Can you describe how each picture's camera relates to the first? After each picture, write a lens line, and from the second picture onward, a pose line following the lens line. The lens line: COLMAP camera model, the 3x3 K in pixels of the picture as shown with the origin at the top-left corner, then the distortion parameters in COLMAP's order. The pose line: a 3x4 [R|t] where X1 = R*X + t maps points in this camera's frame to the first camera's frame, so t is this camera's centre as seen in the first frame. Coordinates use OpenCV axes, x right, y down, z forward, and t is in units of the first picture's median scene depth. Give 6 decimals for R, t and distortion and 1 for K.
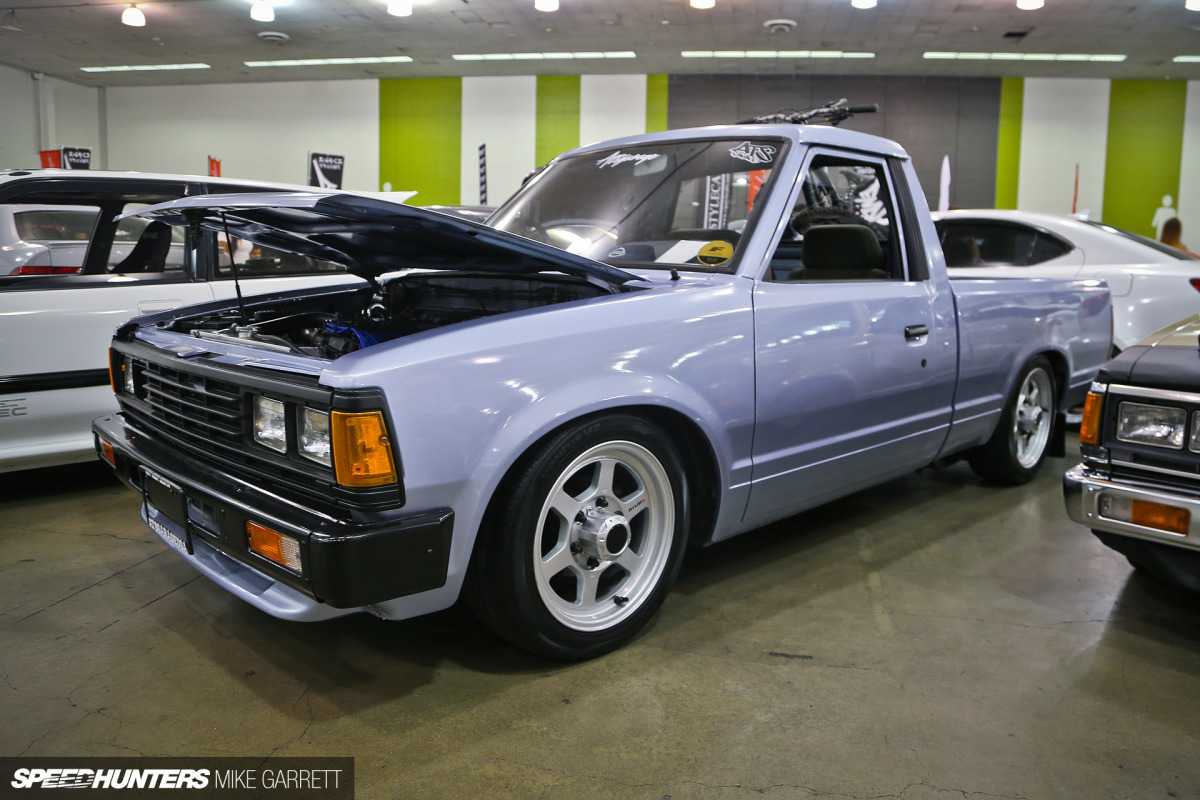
lens RADIAL K [[866.4, 0, 600.0], [0, 866.4, 400.0], [0, 0, 1]] dist [-0.068565, 0.000161]
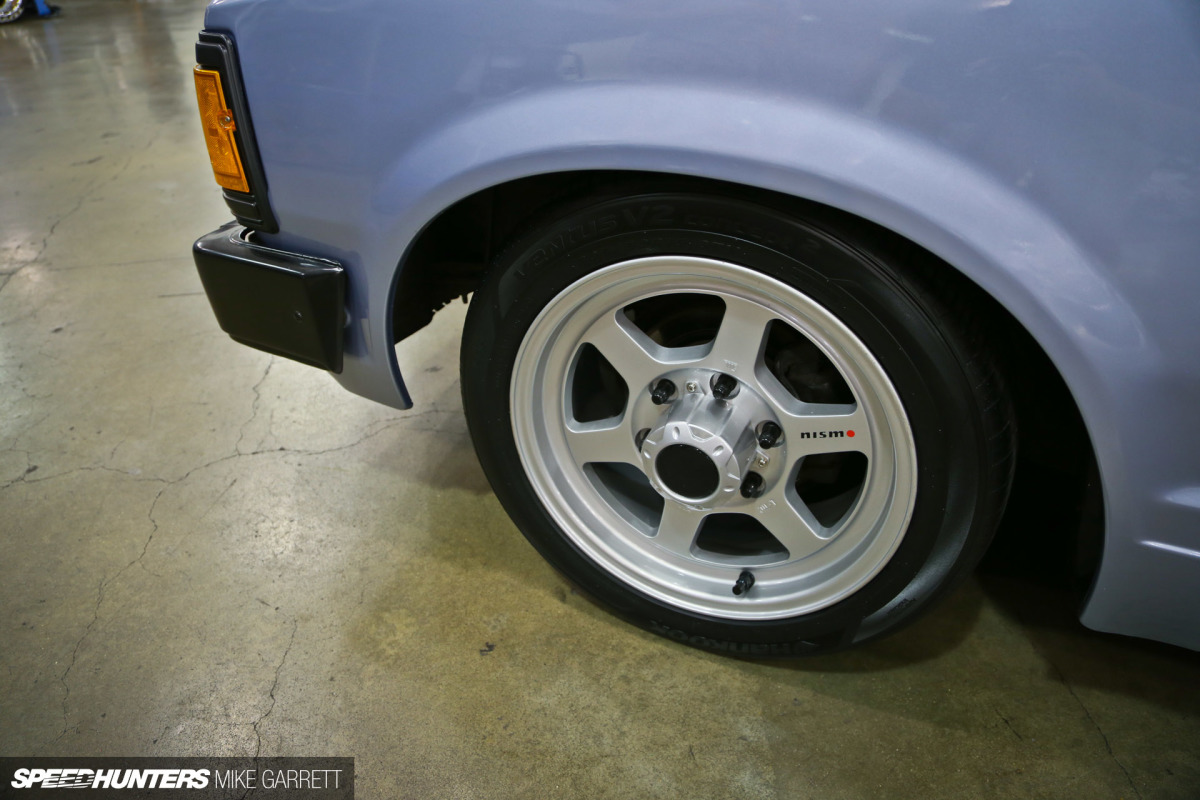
lens RADIAL K [[802.2, 0, 600.0], [0, 802.2, 400.0], [0, 0, 1]] dist [-0.118532, 0.054264]
pose [[0.386986, 0.481393, -0.786449, 0.295762], [-0.135641, 0.873344, 0.467837, -0.056928], [0.912054, -0.074372, 0.403269, 0.749707]]
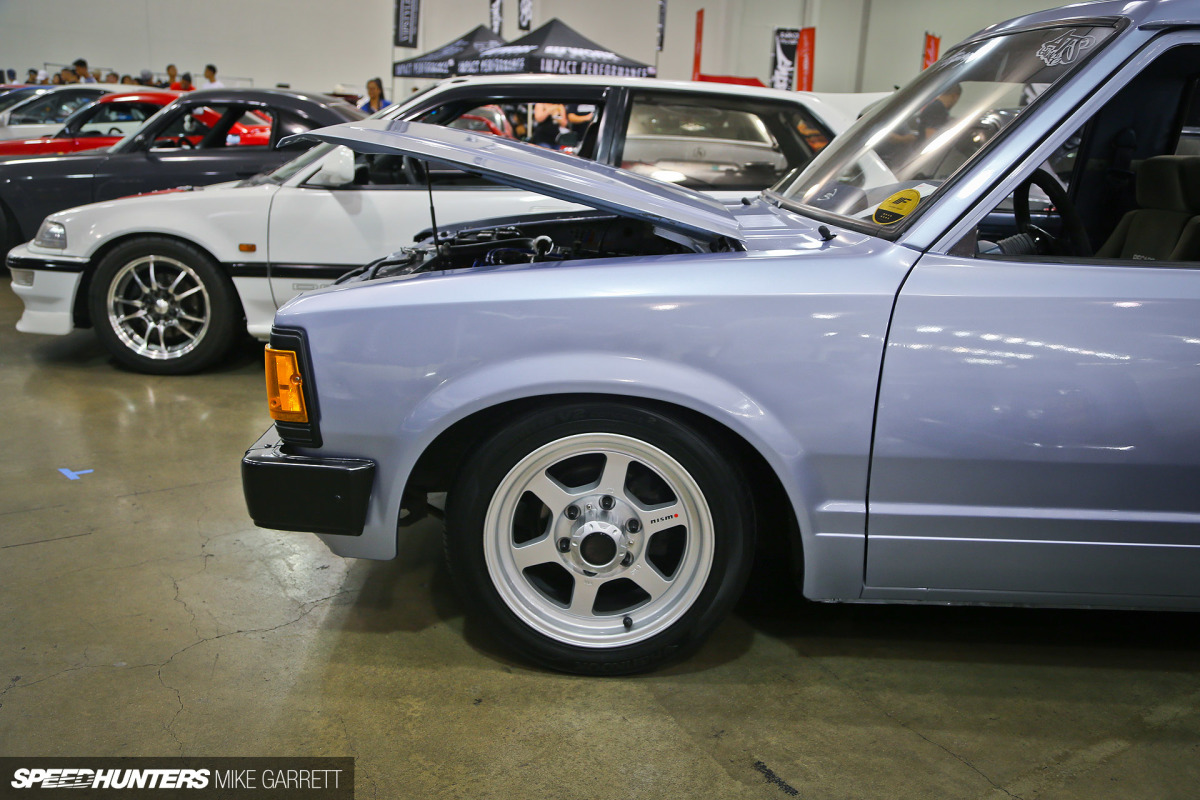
lens RADIAL K [[979.8, 0, 600.0], [0, 979.8, 400.0], [0, 0, 1]] dist [-0.009355, -0.002239]
pose [[0.715731, 0.197511, -0.669865, 0.593335], [-0.138394, 0.980265, 0.141163, -0.108053], [0.684526, -0.008330, 0.728941, 0.294940]]
